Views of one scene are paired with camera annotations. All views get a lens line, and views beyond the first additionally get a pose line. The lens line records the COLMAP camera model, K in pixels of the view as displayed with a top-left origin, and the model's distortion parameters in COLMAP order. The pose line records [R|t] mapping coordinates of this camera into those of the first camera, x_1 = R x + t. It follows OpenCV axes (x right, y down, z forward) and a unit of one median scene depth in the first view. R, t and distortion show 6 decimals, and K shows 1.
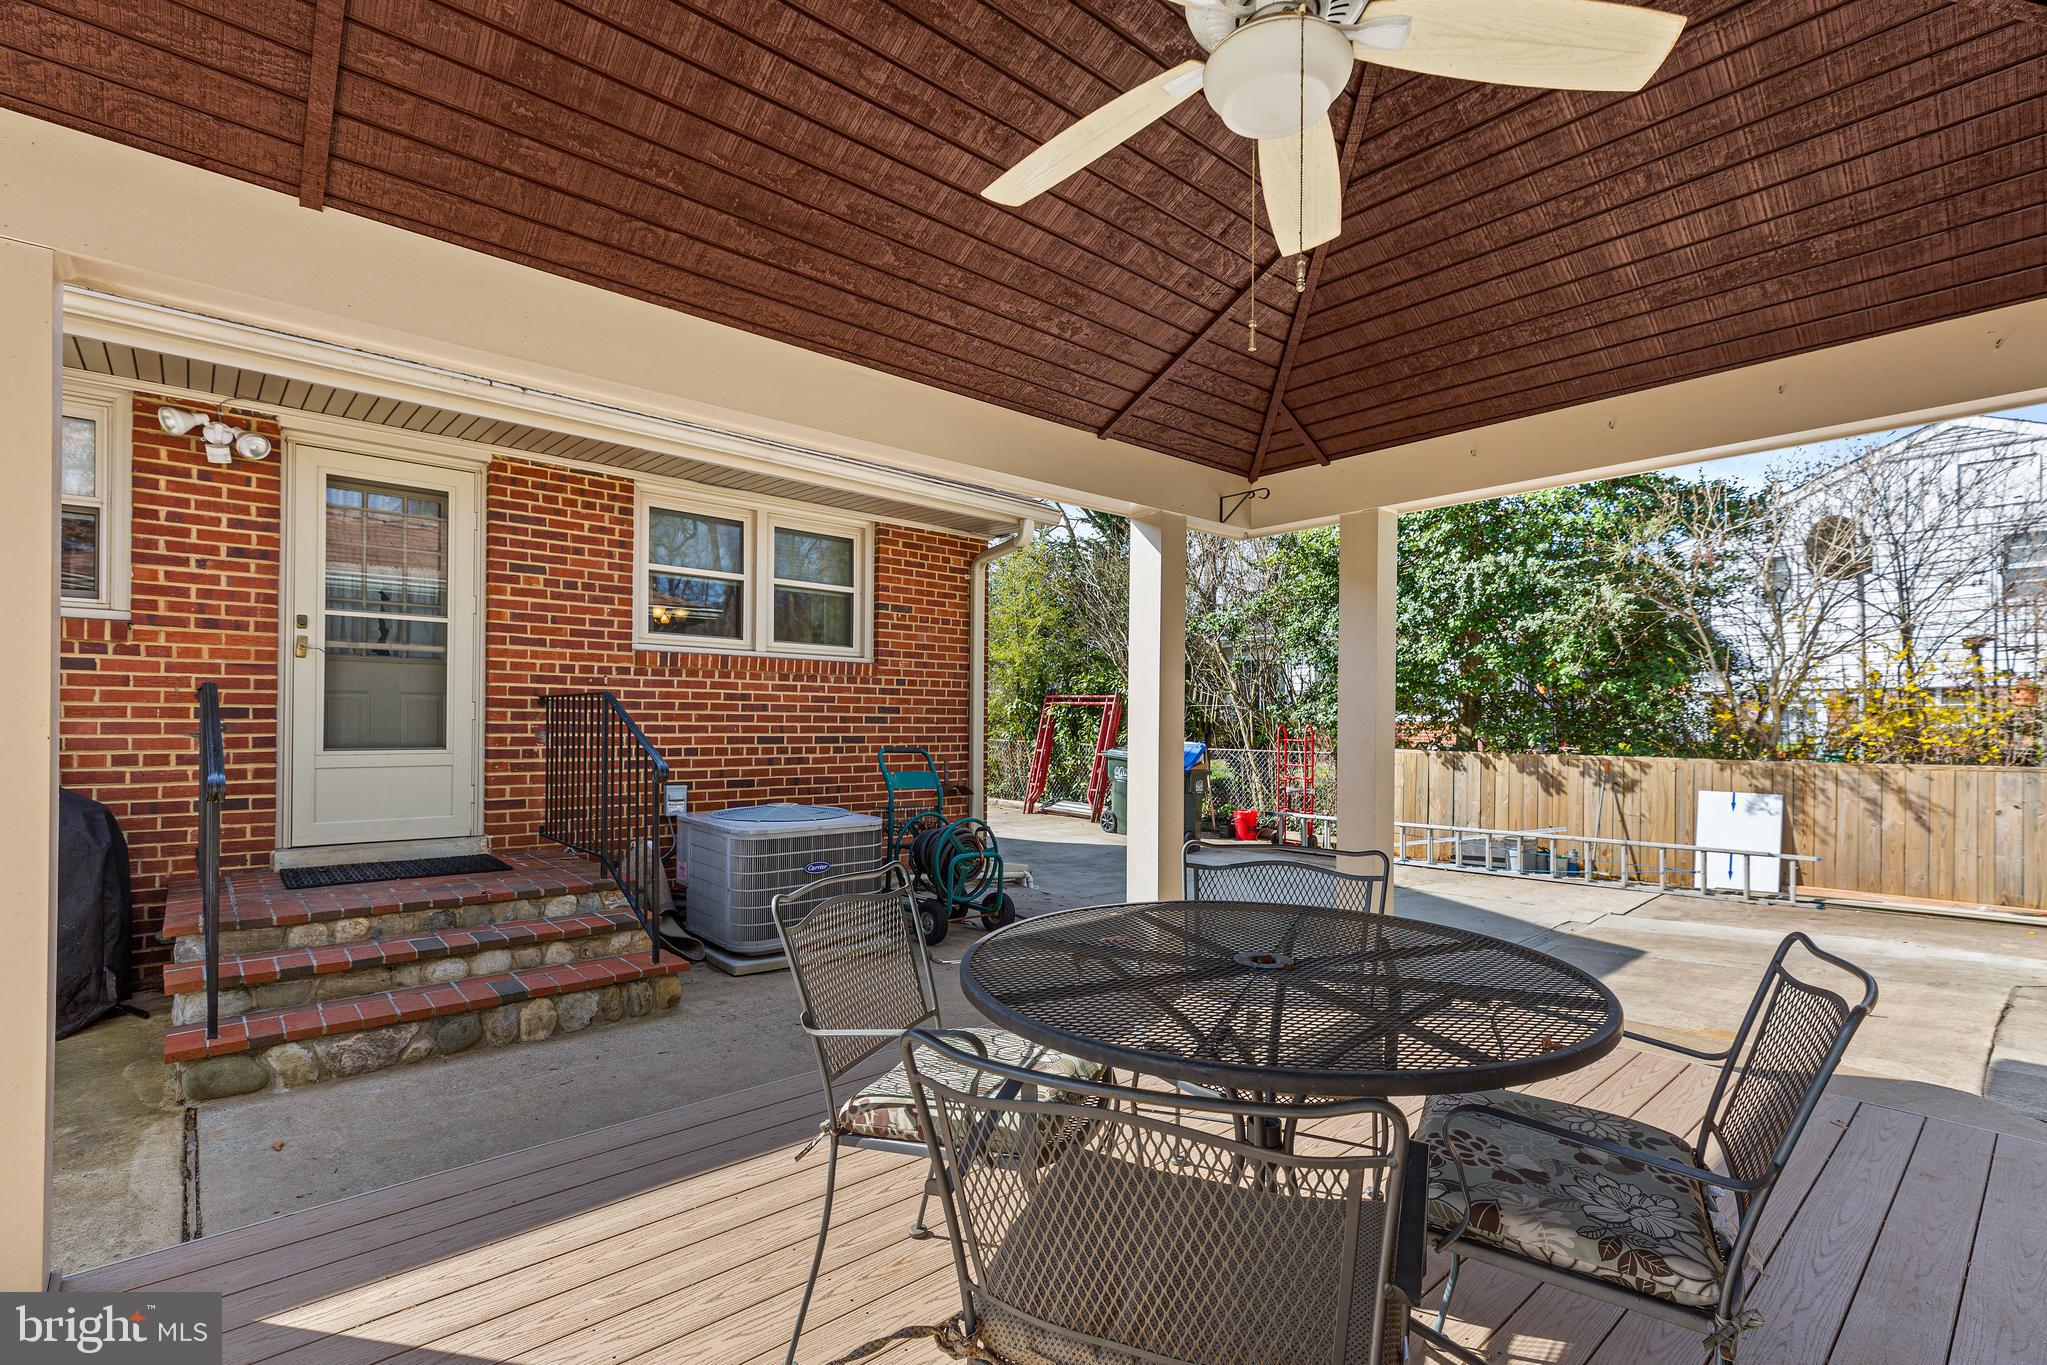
lens RADIAL K [[945.9, 0, 1026.8], [0, 945.9, 718.4], [0, 0, 1]] dist [0.015556, 0.000231]
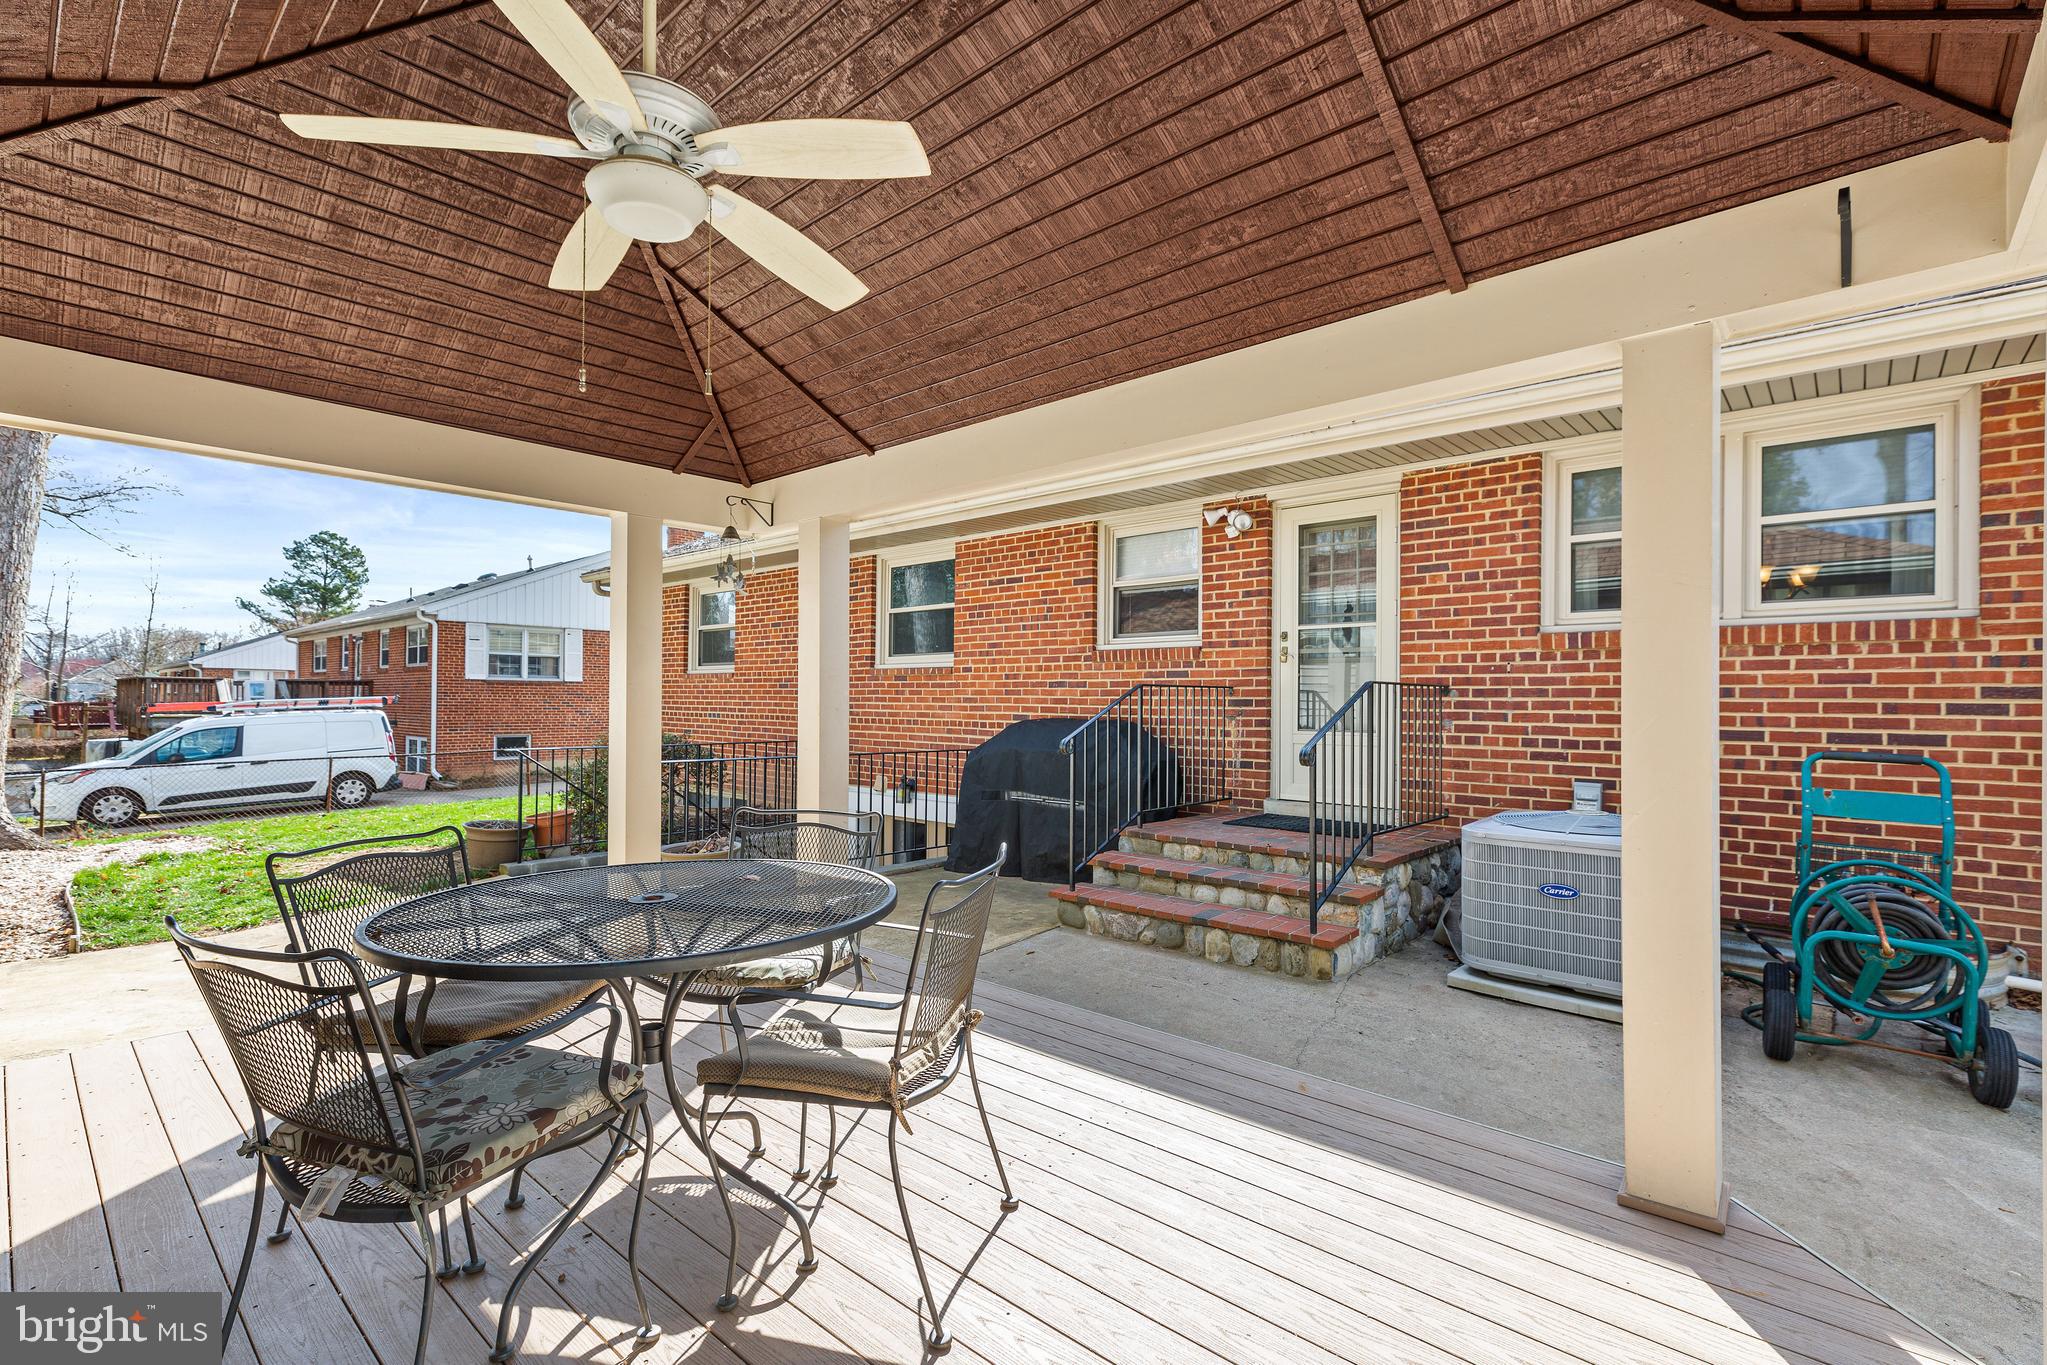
lens RADIAL K [[926.5, 0, 1021.4], [0, 926.5, 688.9], [0, 0, 1]] dist [0.001063, 0.000738]
pose [[0.115368, -0.022637, -0.993065, 0.431722], [-0.003318, 0.999726, -0.023174, 0.005280], [0.993317, 0.005969, 0.115261, 0.385991]]
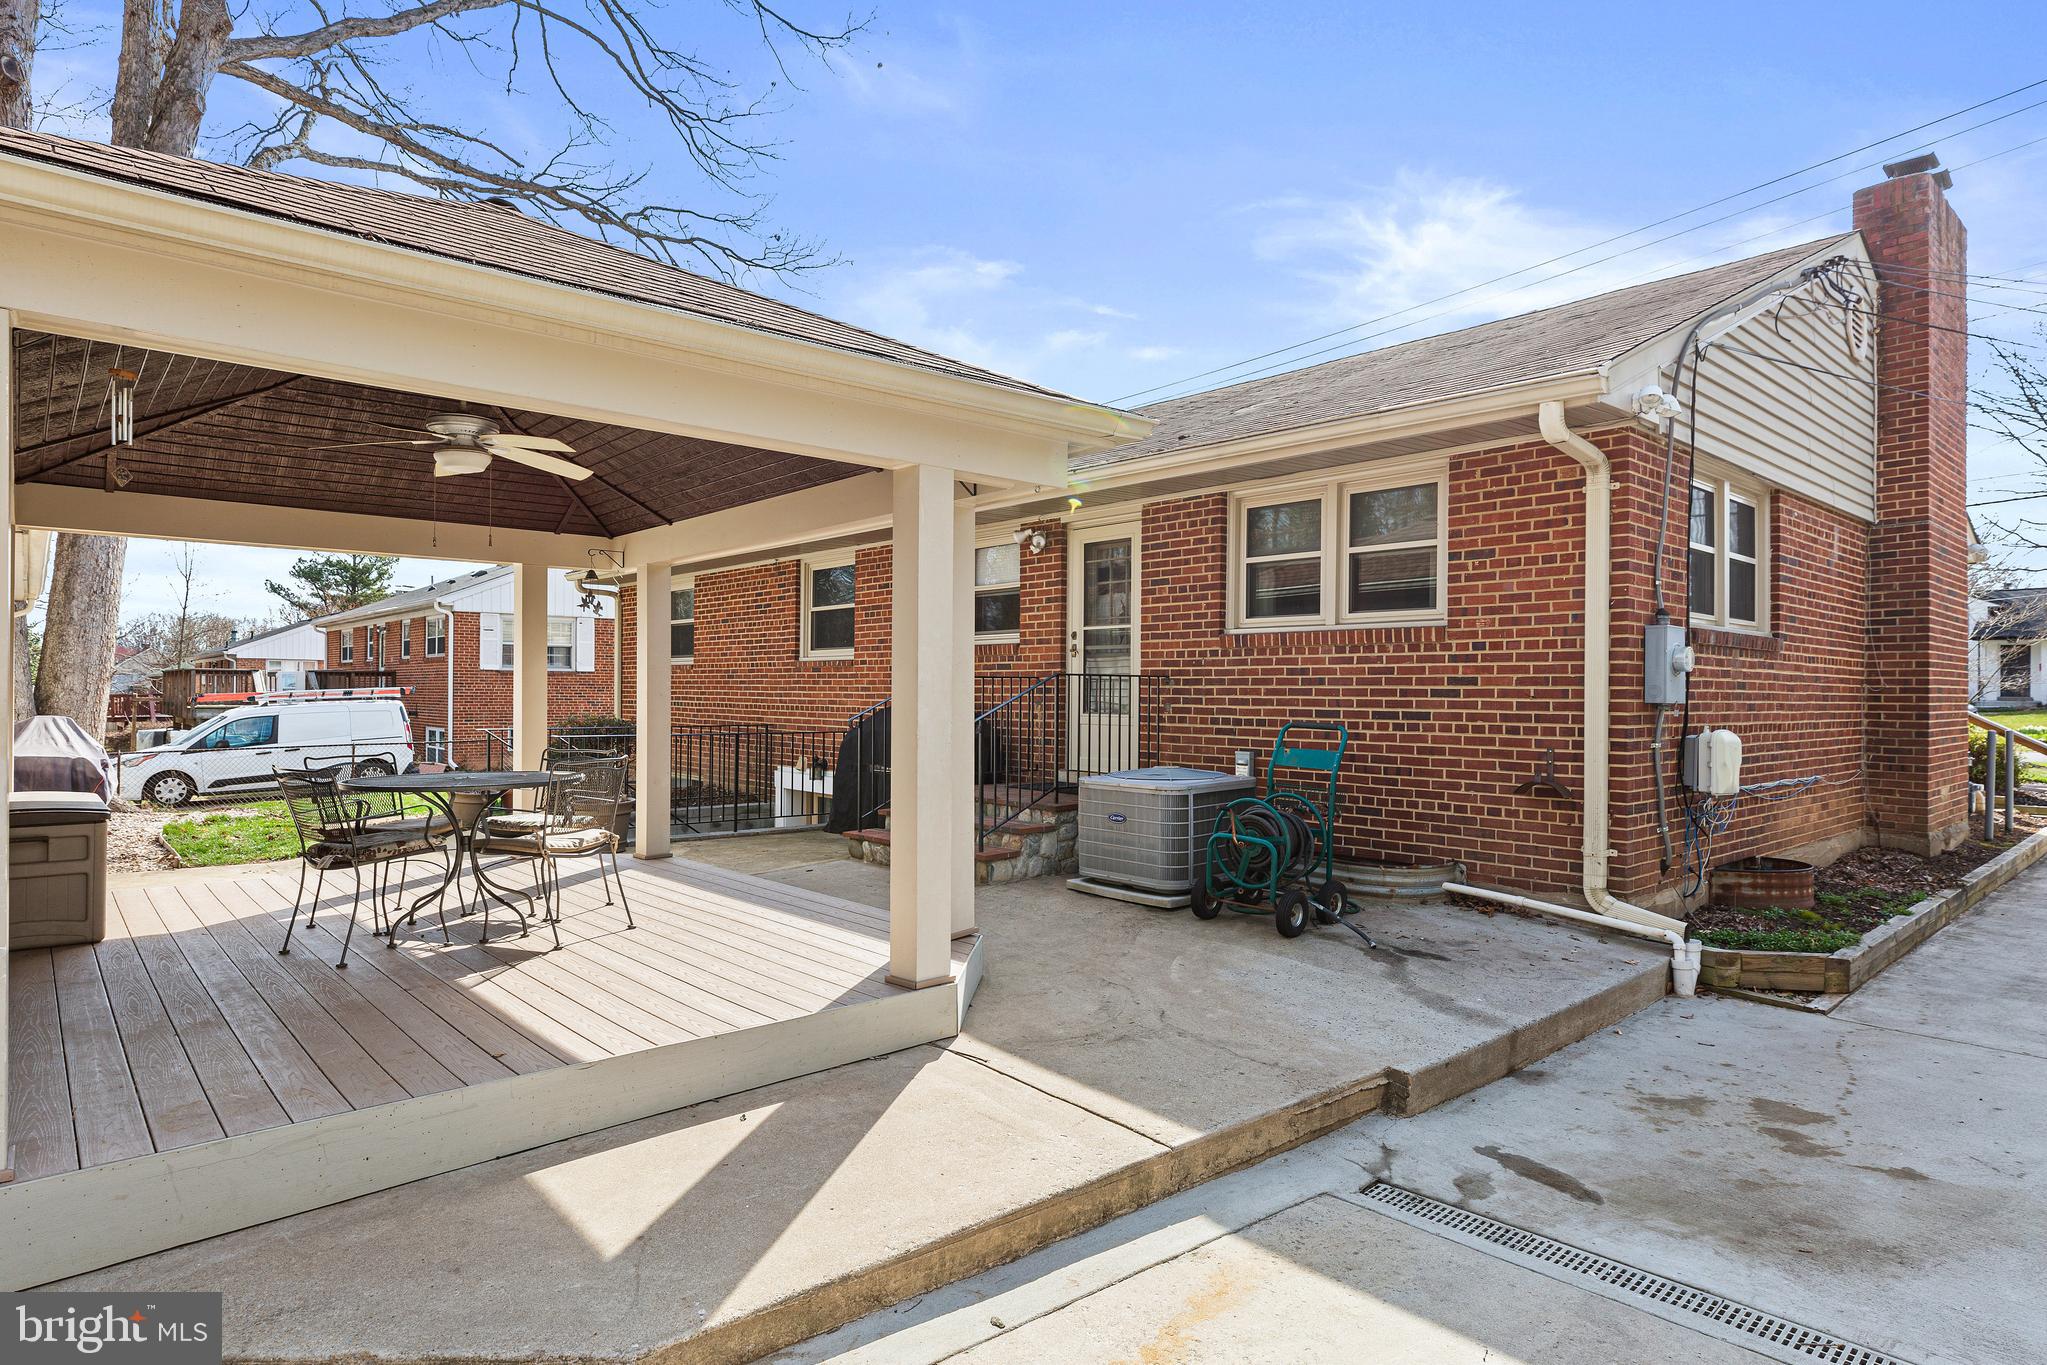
lens RADIAL K [[1136.0, 0, 1023.5], [0, 1136.0, 682.5], [0, 0, 1]] dist [-0.003361, -0.000792]
pose [[0.002769, -0.017689, -0.999840, 1.006964], [-0.002615, 0.999840, -0.017696, 0.013077], [0.999993, 0.002663, 0.002722, 0.746028]]
